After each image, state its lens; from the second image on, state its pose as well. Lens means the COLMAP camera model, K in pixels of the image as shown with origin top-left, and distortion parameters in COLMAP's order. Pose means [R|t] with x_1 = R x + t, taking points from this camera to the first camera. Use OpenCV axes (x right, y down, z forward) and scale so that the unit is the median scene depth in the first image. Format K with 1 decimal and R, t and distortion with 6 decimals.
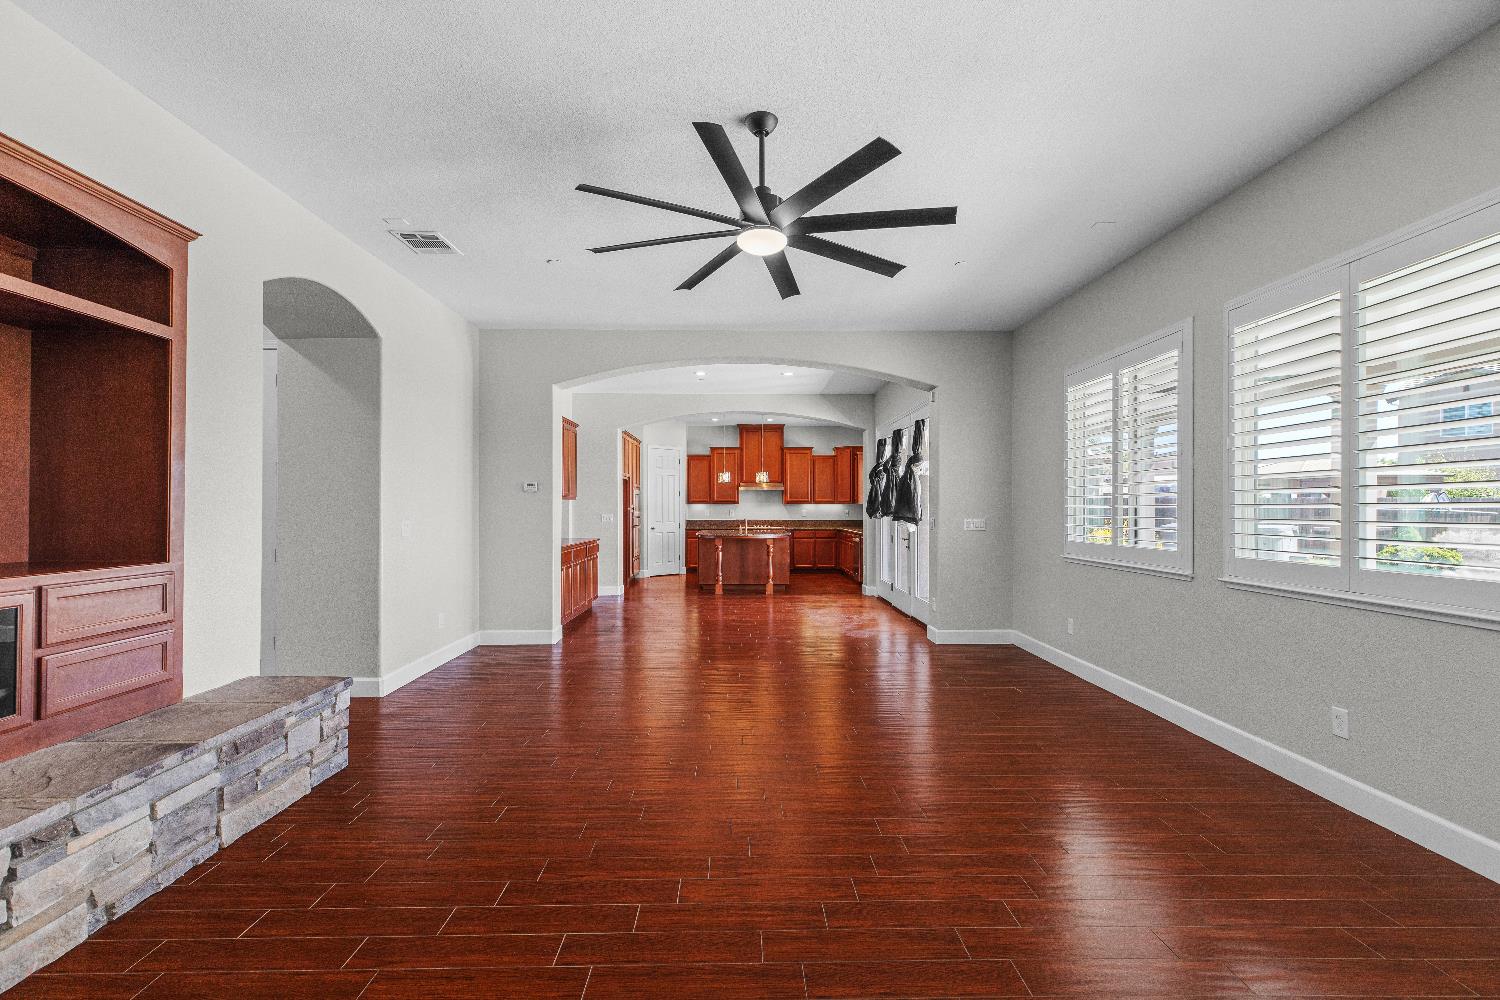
lens RADIAL K [[674.3, 0, 748.3], [0, 674.3, 511.8], [0, 0, 1]] dist [-0.002295, 0.003116]
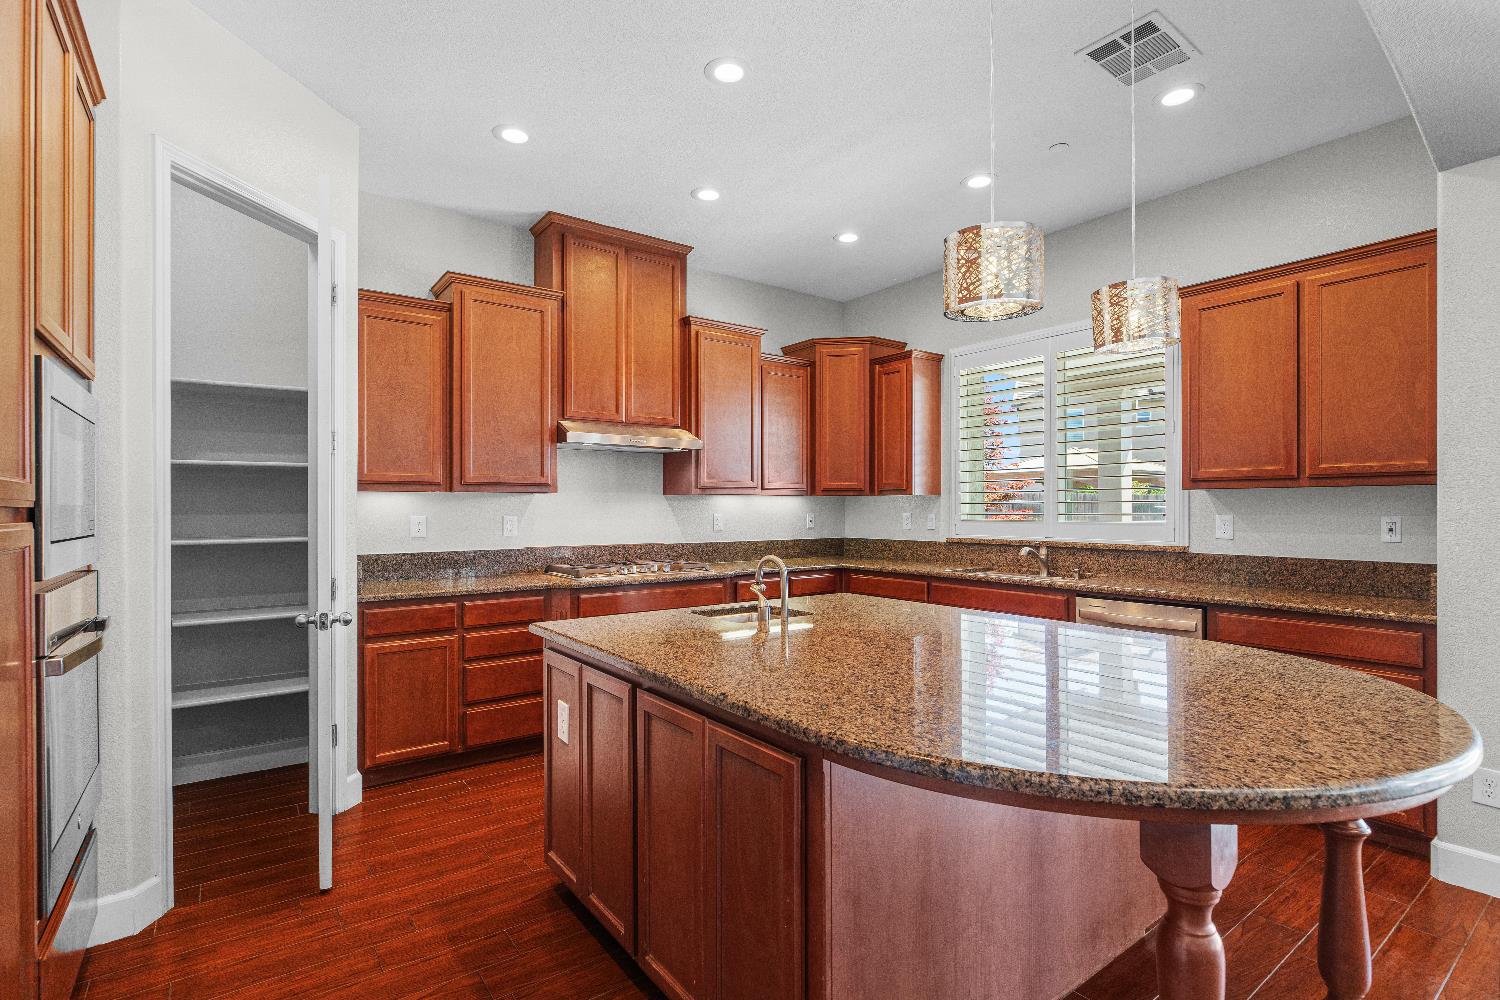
lens RADIAL K [[733.8, 0, 751.6], [0, 733.8, 505.6], [0, 0, 1]] dist [-0.006315, 0.005338]
pose [[0.816538, -0.001472, 0.577290, -0.134074], [0.005585, 0.999970, -0.005350, -0.004682], [-0.577265, 0.007593, 0.816522, 0.756815]]
